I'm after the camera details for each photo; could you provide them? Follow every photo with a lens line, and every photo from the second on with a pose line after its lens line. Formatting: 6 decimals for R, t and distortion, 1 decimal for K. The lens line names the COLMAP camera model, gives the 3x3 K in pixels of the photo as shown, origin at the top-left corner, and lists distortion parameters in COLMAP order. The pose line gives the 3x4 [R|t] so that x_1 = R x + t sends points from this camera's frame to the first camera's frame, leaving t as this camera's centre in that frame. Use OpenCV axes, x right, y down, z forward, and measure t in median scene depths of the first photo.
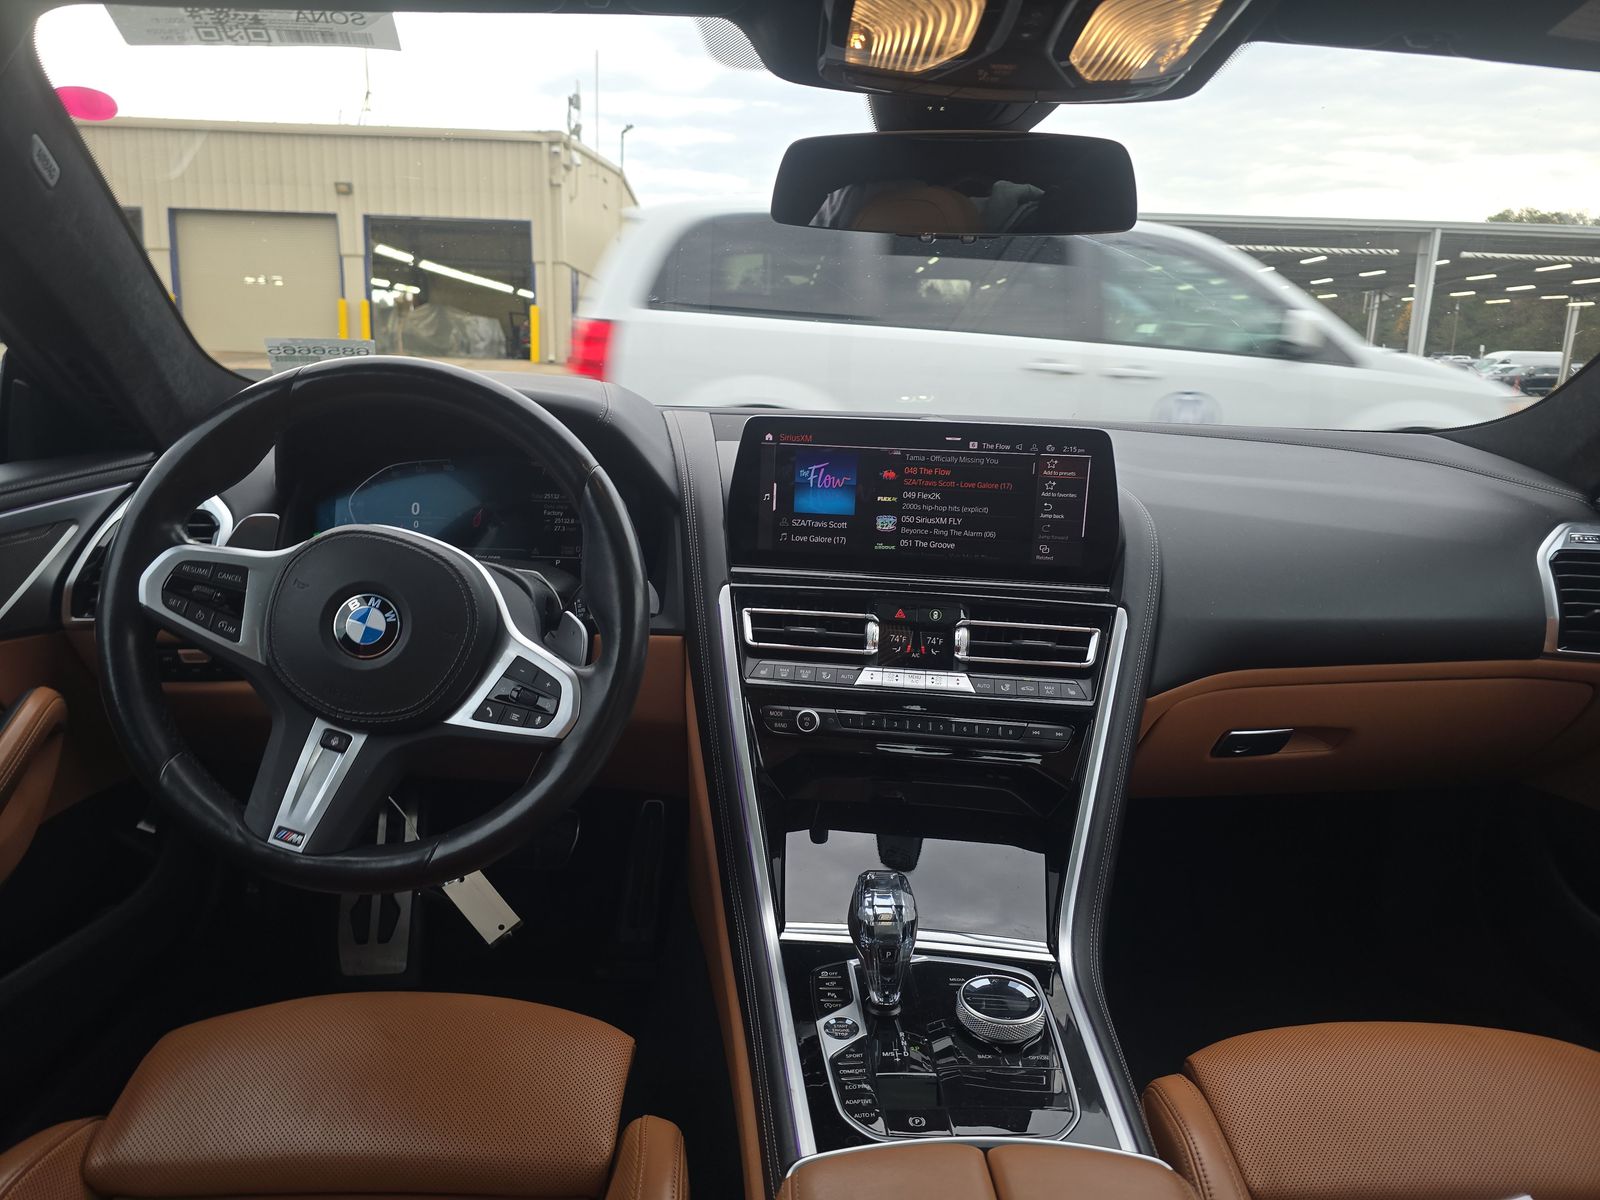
lens RADIAL K [[1075.0, 0, 796.4], [0, 1075.0, 606.3], [0, 0, 1]] dist [0.008187, -0.037870]
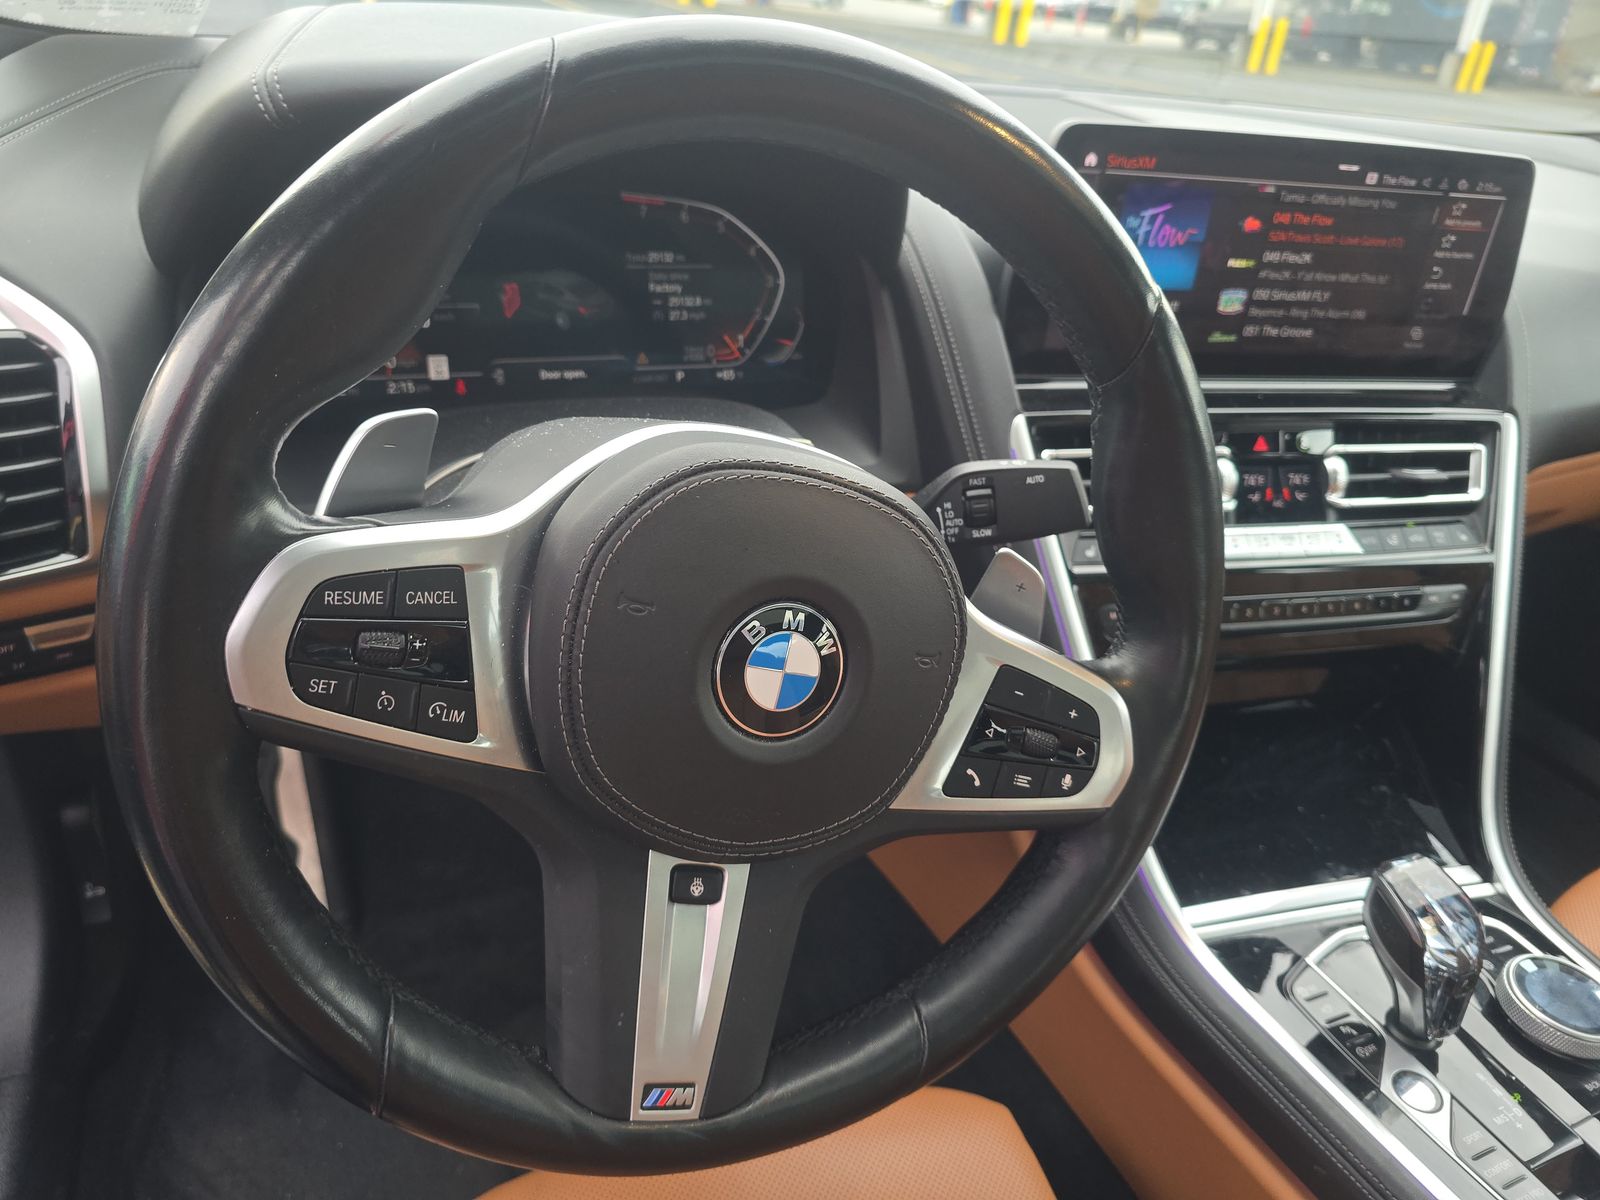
lens RADIAL K [[1075.0, 0, 783.2], [0, 1075.0, 615.6], [0, 0, 1]] dist [0.008187, -0.037870]
pose [[0.944029, -0.128738, 0.303702, -0.410213], [0.025467, 0.946393, 0.322012, -0.117075], [-0.328877, -0.296254, 0.896701, 0.454145]]
